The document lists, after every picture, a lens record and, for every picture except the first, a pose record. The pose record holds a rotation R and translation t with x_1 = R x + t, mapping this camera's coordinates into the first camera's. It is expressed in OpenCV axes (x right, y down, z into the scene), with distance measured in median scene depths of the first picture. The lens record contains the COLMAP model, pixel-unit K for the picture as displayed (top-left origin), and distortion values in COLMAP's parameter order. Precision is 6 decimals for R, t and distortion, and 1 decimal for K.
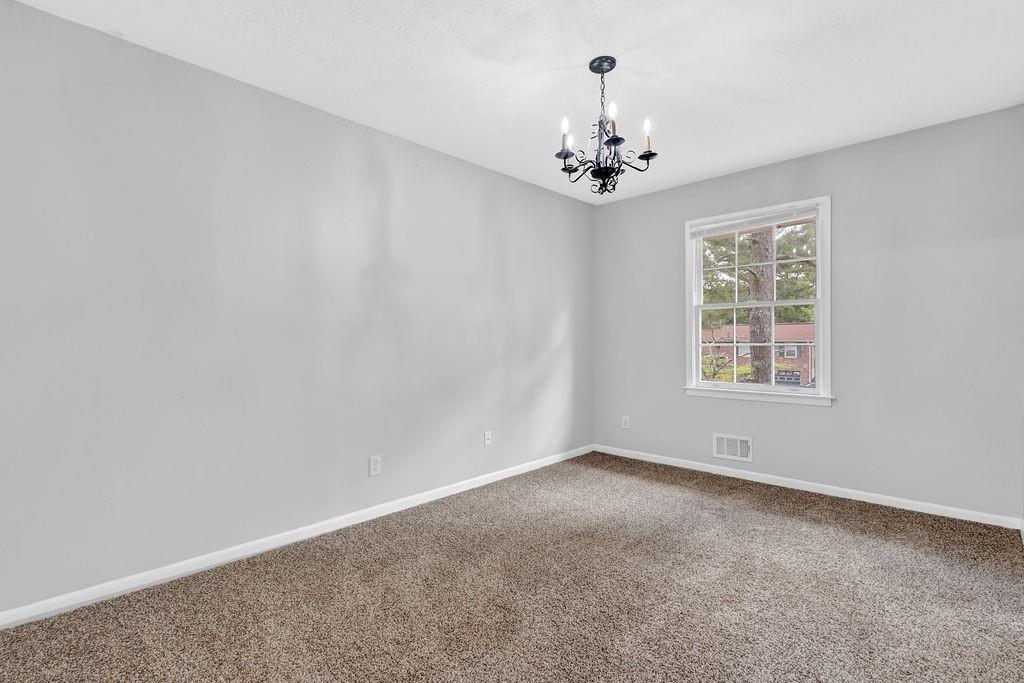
lens RADIAL K [[475.4, 0, 511.9], [0, 475.4, 343.6], [0, 0, 1]] dist [0.017742, 0.000143]
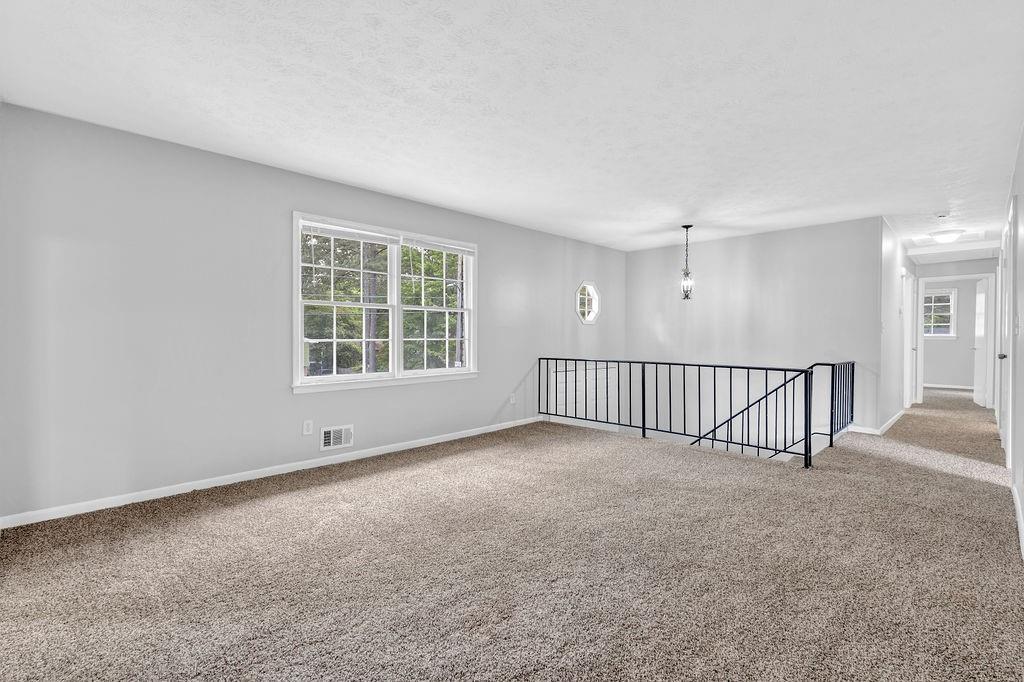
lens RADIAL K [[475.4, 0, 503.5], [0, 475.4, 341.7], [0, 0, 1]] dist [0.017742, 0.000143]
pose [[-0.005473, -0.009535, 0.999940, -0.584977], [0.007059, 0.999929, 0.009573, -0.001391], [-0.999960, 0.007111, -0.005405, 0.593648]]
